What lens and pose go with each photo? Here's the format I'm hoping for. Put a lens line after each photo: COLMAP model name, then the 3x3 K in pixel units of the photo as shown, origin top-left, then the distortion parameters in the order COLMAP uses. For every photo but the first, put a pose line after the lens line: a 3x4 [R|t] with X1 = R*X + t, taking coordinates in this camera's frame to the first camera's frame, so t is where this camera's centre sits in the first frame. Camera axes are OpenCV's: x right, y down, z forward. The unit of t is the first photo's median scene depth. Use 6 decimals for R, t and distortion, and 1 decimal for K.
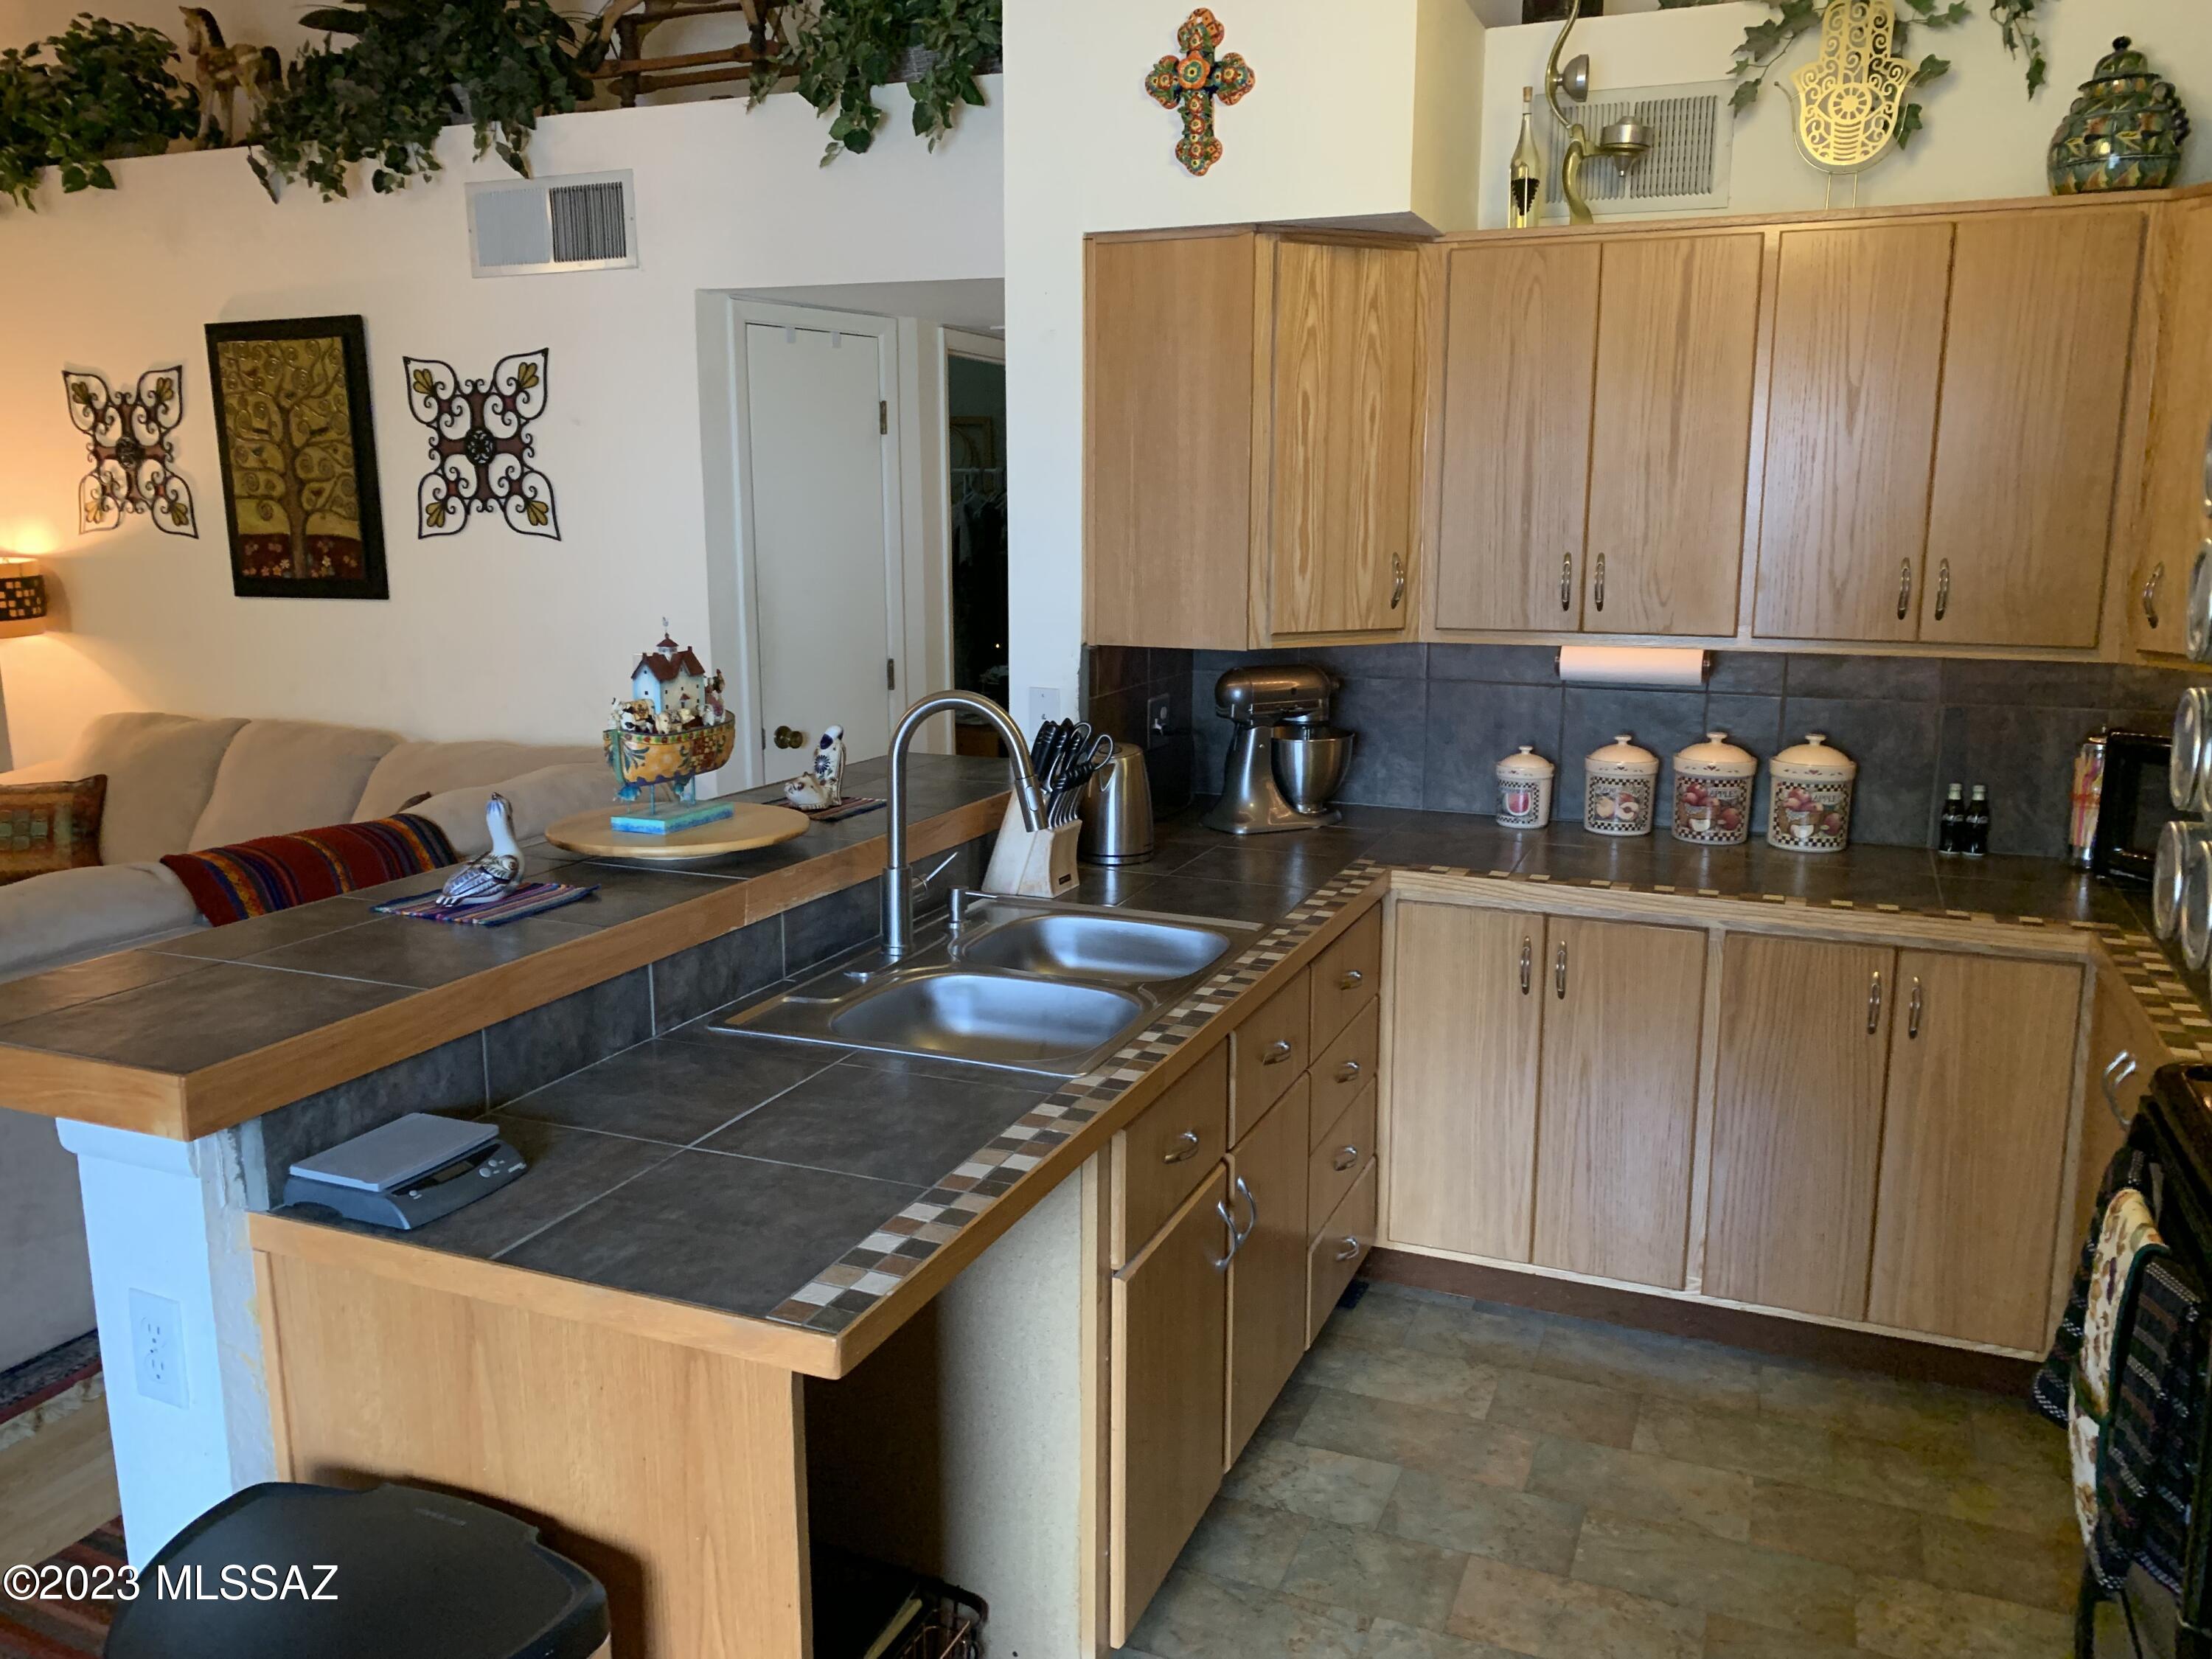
lens RADIAL K [[1659.7, 0, 1146.1], [0, 1659.7, 830.0], [0, 0, 1]] dist [0.050725, -0.084173]
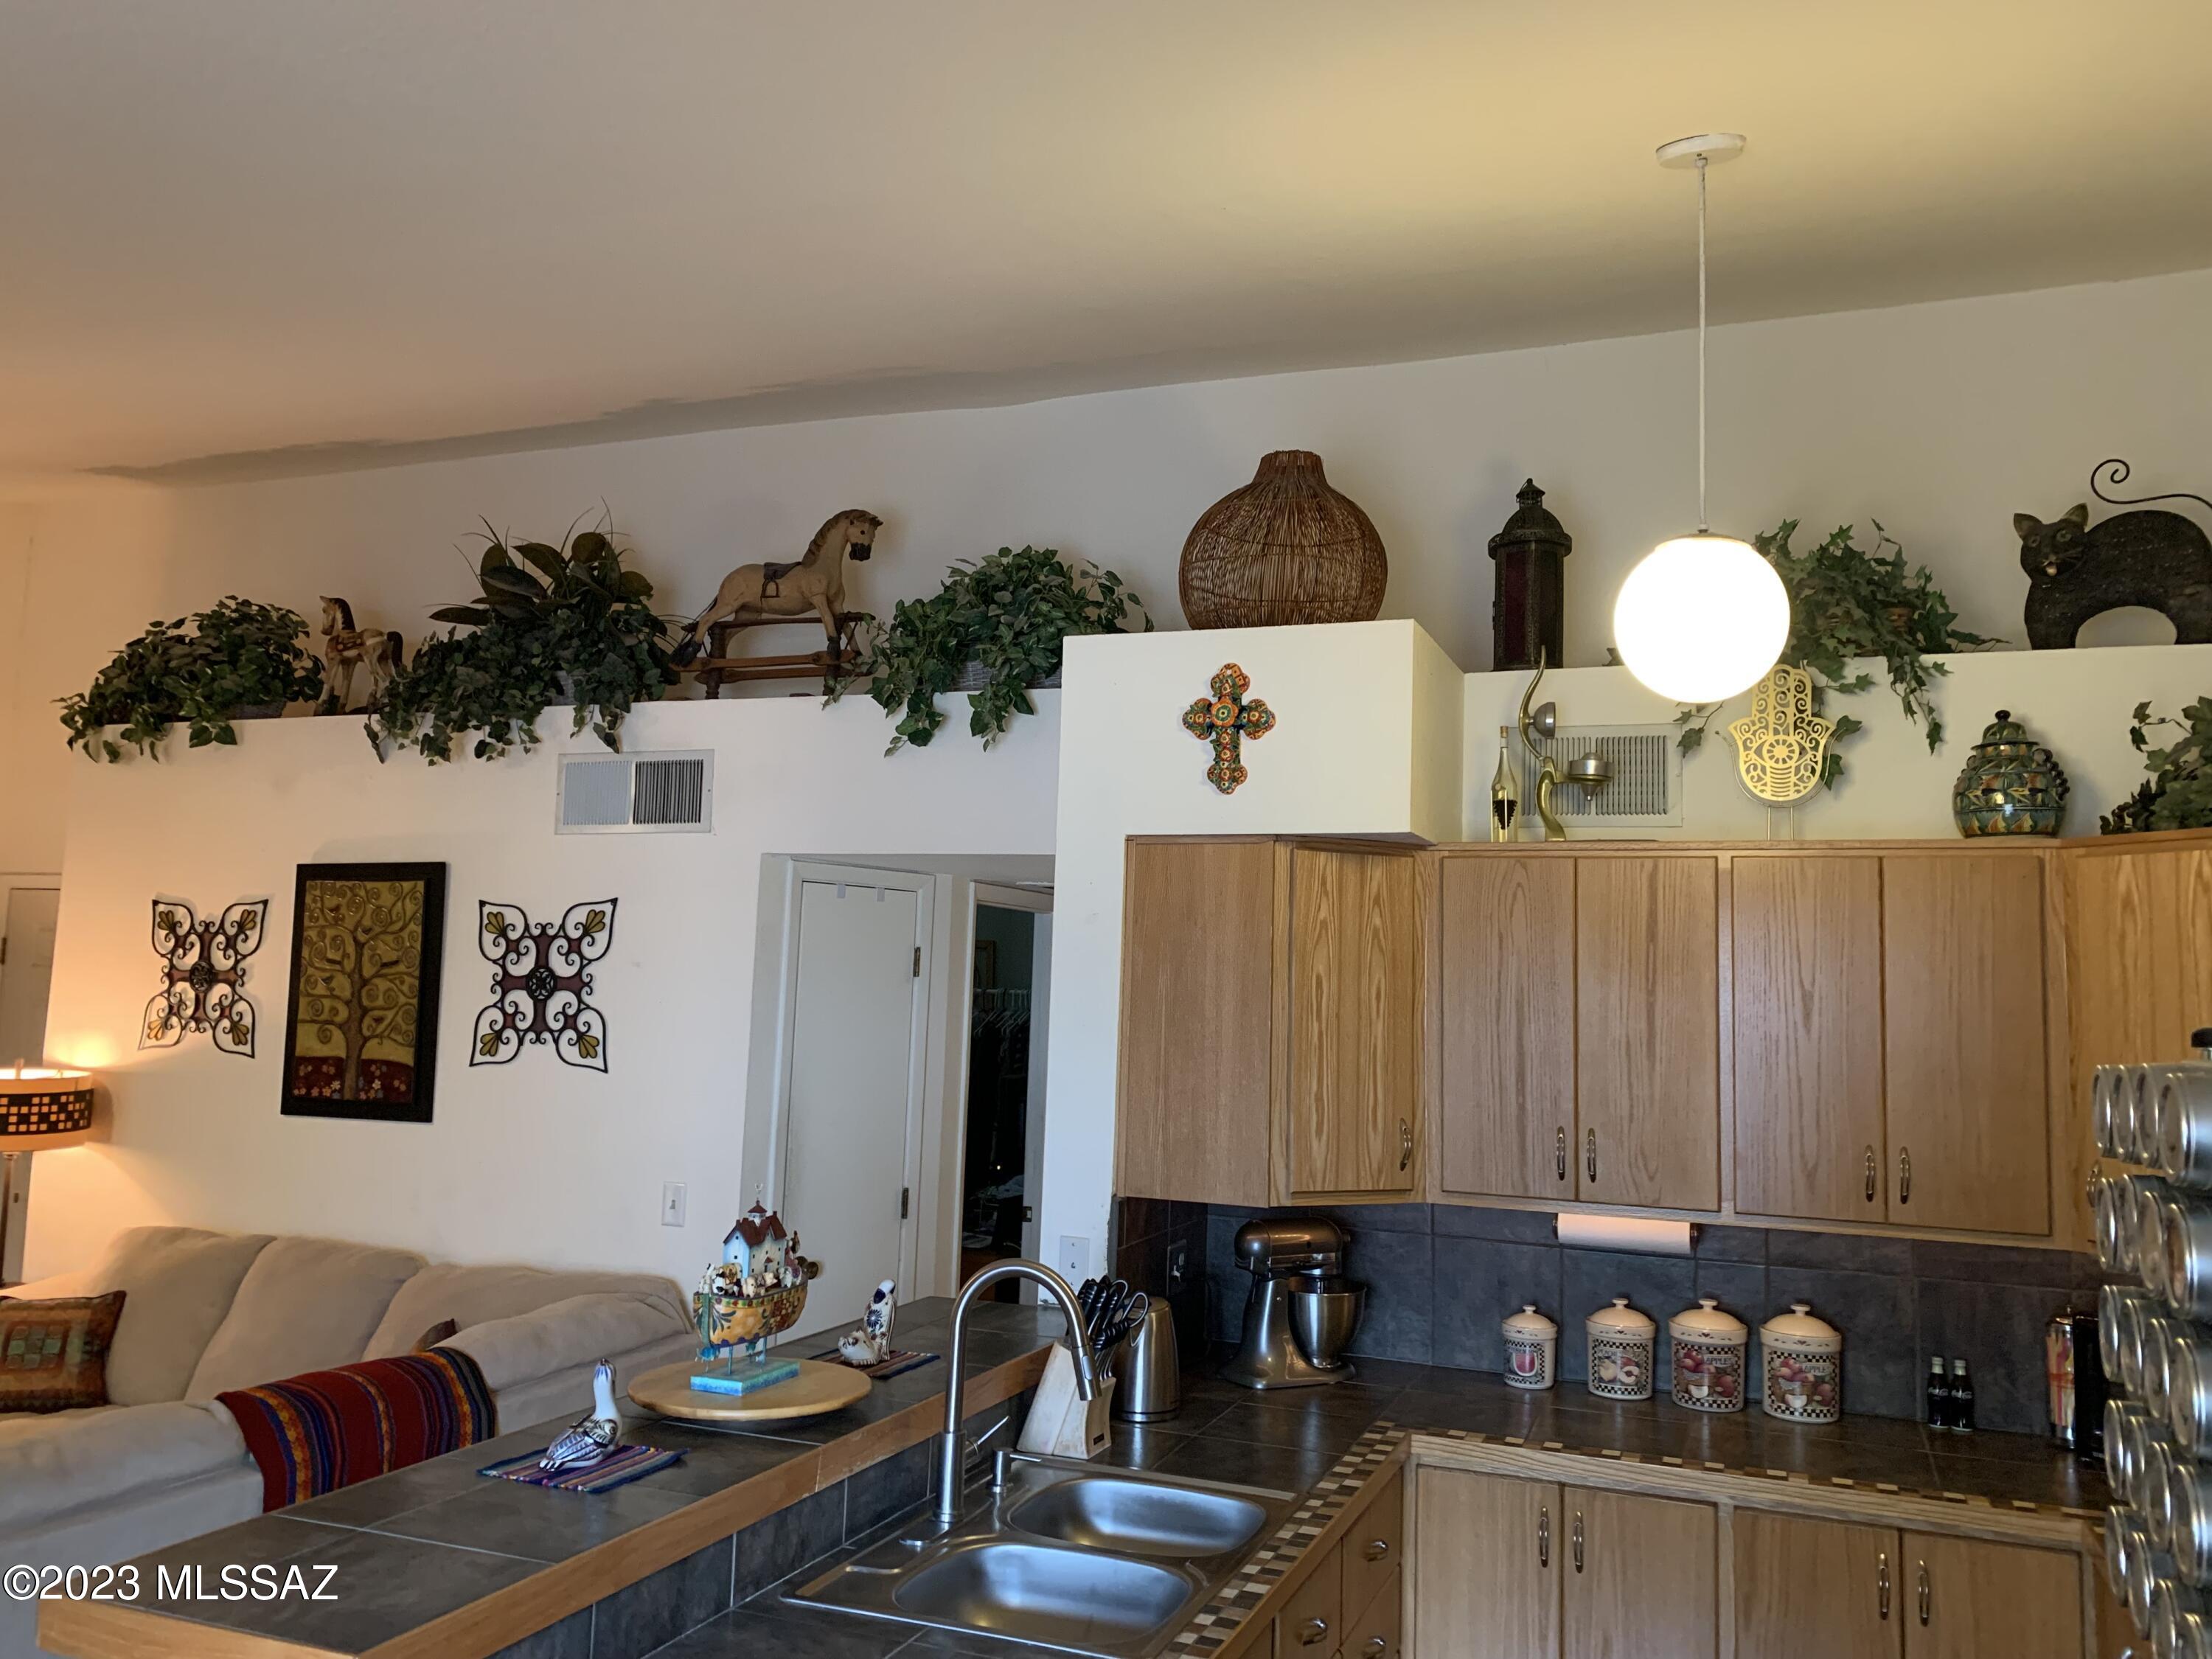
lens RADIAL K [[1691.2, 0, 1123.9], [0, 1691.2, 820.3], [0, 0, 1]] dist [0.042478, -0.055058]
pose [[0.999518, 0.028354, 0.012680, -0.050626], [-0.023561, 0.958152, -0.285288, -0.033619], [-0.020239, 0.284852, 0.958358, -0.114320]]
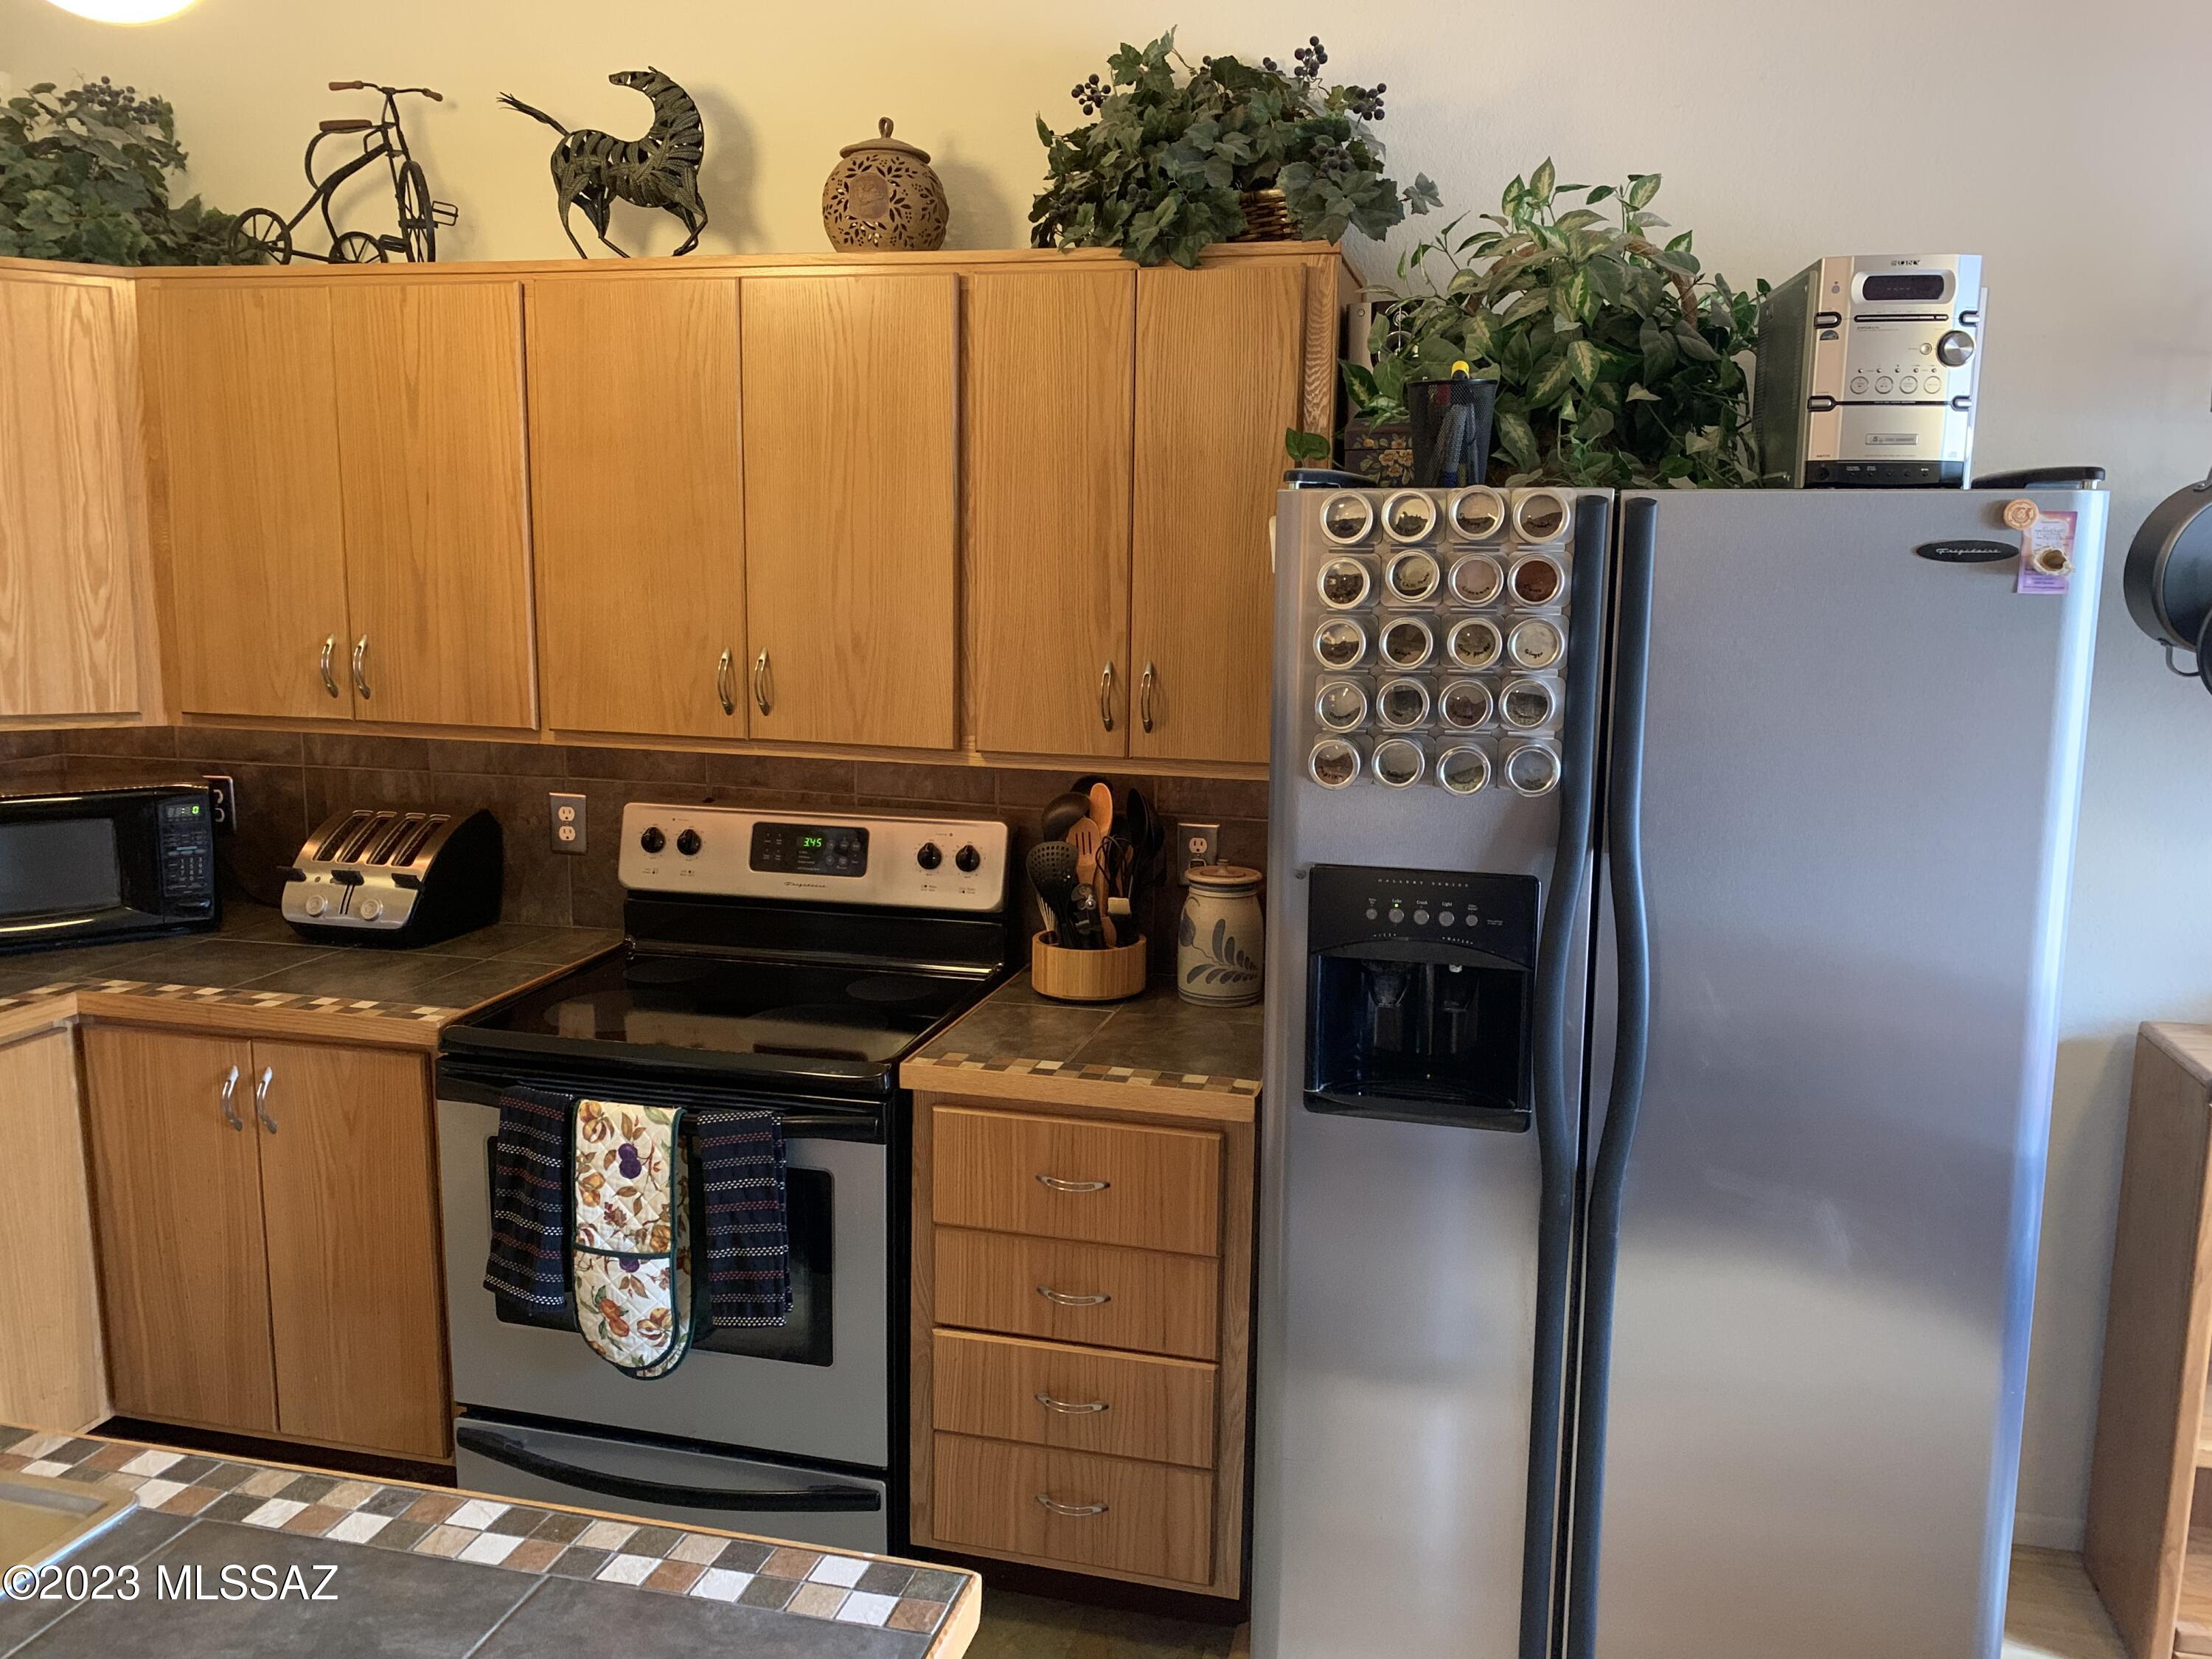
lens RADIAL K [[1671.7, 0, 1110.0], [0, 1671.7, 825.1], [0, 0, 1]] dist [0.054888, -0.065673]
pose [[-0.141355, -0.162373, 0.976552, -0.419409], [0.175491, 0.966723, 0.186141, -0.097242], [-0.974280, 0.197688, -0.108156, 0.396286]]
